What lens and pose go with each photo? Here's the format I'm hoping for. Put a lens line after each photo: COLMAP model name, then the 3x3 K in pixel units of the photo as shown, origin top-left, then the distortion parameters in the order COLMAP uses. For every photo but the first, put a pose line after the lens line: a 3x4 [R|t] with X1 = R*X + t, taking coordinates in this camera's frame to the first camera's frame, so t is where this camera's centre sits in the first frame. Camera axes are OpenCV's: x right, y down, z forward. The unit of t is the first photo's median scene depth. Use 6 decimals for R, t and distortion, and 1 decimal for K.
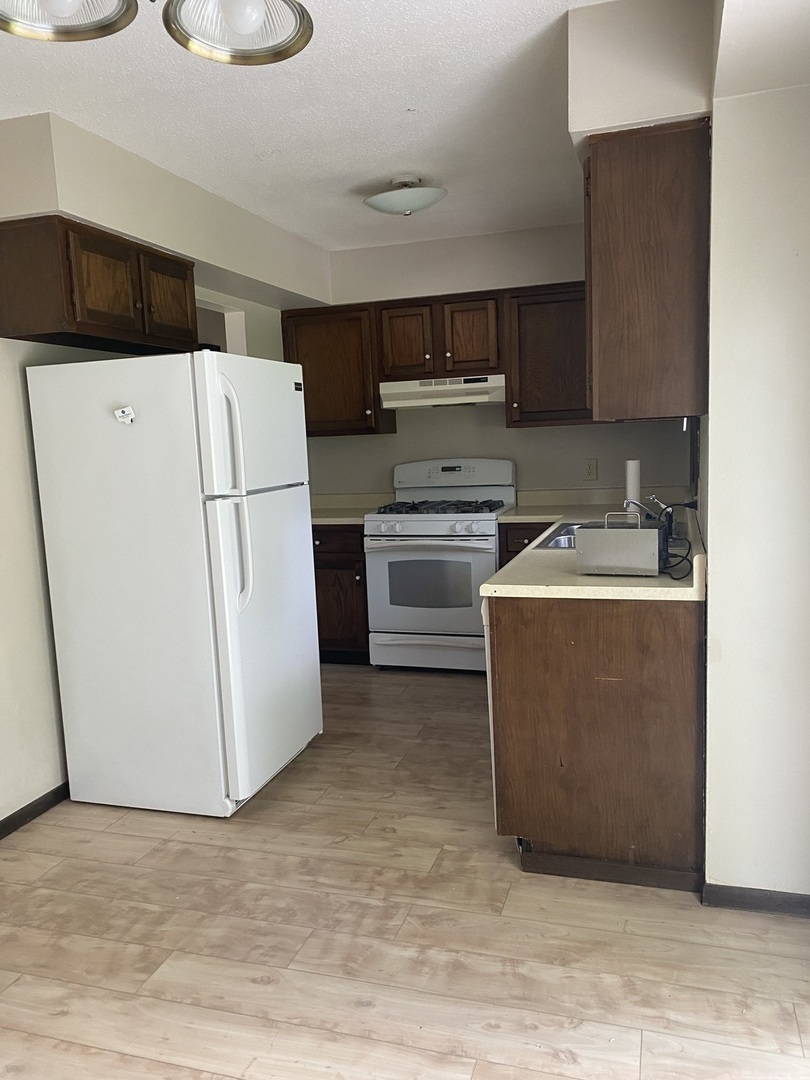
lens RADIAL K [[819.5, 0, 408.2], [0, 819.5, 540.5], [0, 0, 1]] dist [0.019919, -0.022490]
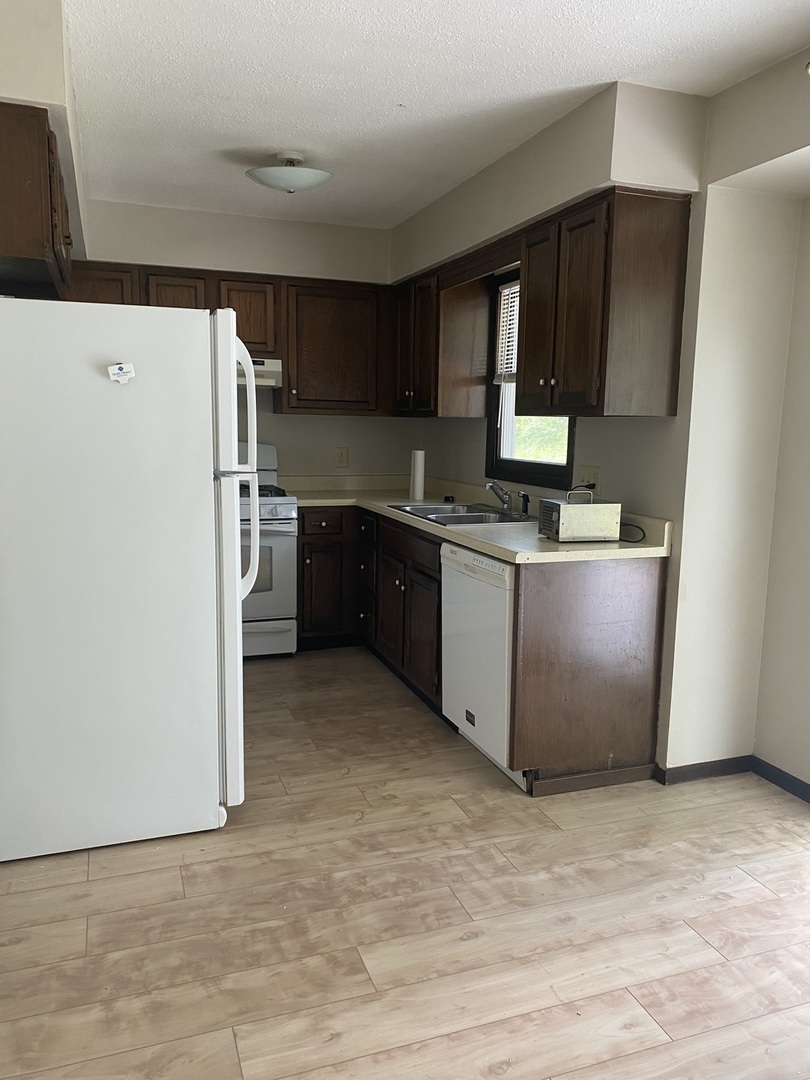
lens RADIAL K [[819.5, 0, 411.6], [0, 819.5, 541.3], [0, 0, 1]] dist [0.019919, -0.022490]
pose [[0.790079, -0.032794, 0.612127, -0.730737], [0.026429, 0.999462, 0.019433, 0.011113], [-0.612435, 0.000824, 0.790521, 0.188933]]
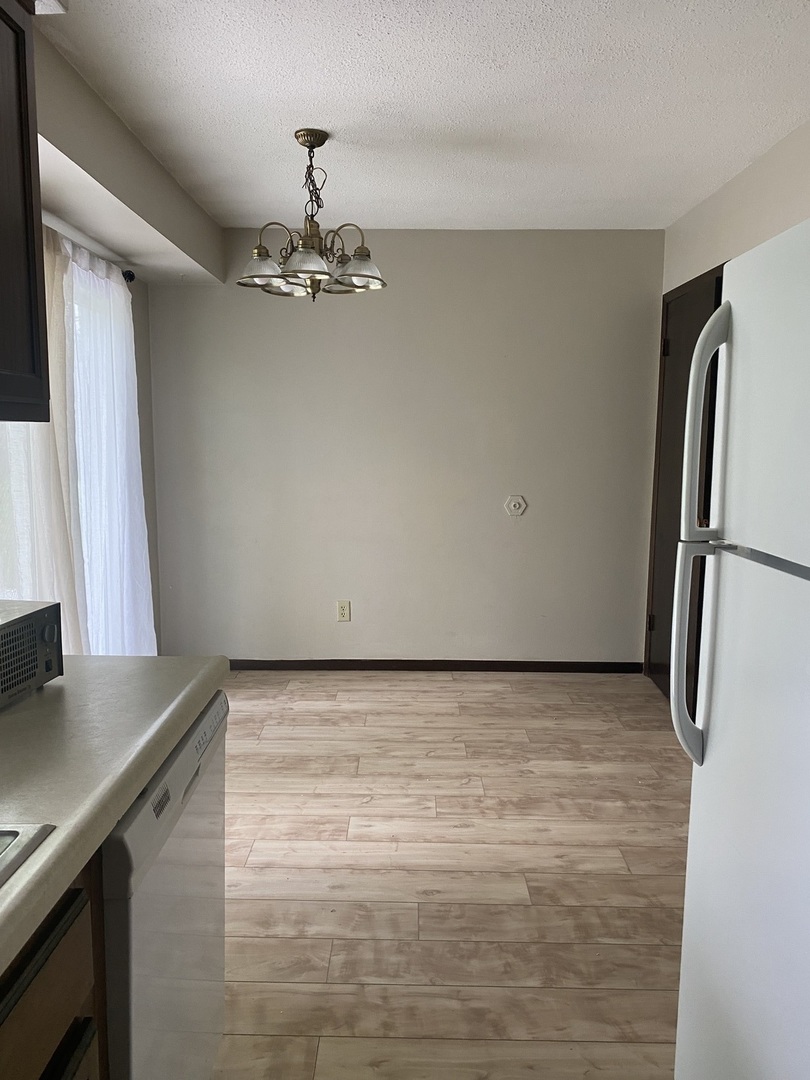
lens RADIAL K [[819.5, 0, 402.5], [0, 819.5, 542.6], [0, 0, 1]] dist [0.019919, -0.022490]
pose [[-0.955642, 0.070537, -0.285960, 0.139769], [-0.007460, 0.964791, 0.262912, -0.221069], [0.294437, 0.253383, -0.921468, 1.663442]]
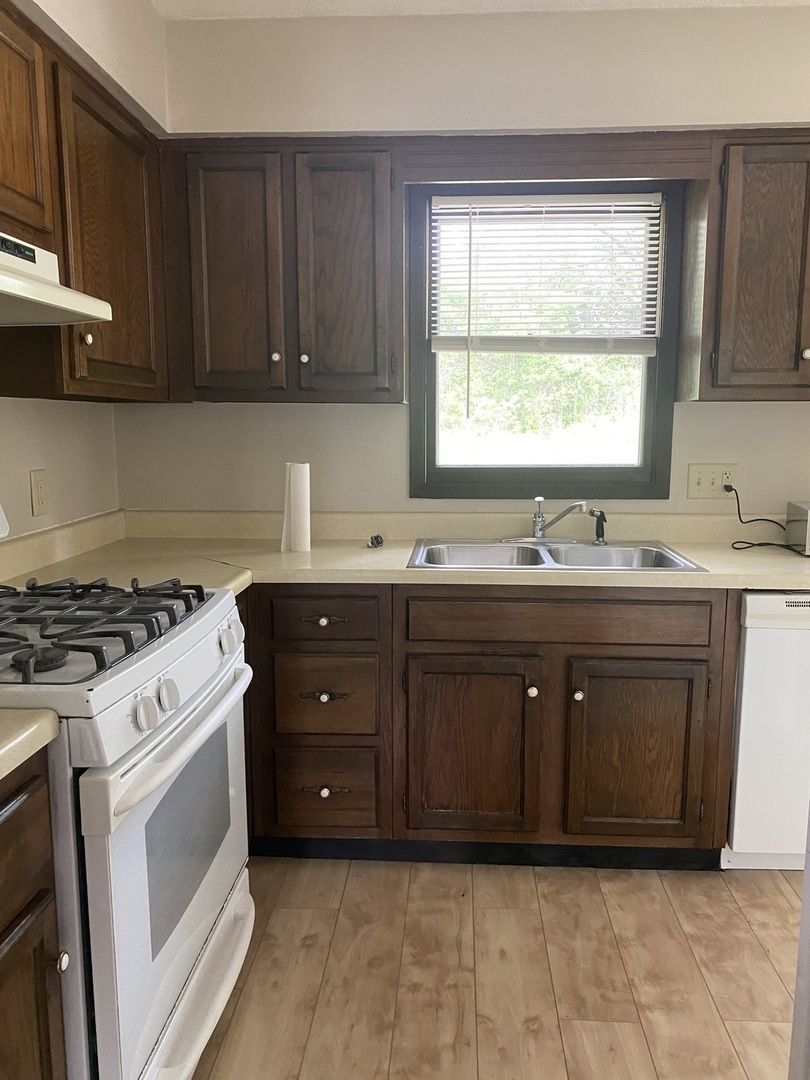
lens RADIAL K [[819.5, 0, 415.6], [0, 819.5, 541.7], [0, 0, 1]] dist [0.019919, -0.022490]
pose [[-0.255078, -0.090636, 0.962663, -0.604190], [0.136501, 0.982251, 0.128649, -0.181020], [-0.957237, 0.164220, -0.238179, 1.810870]]
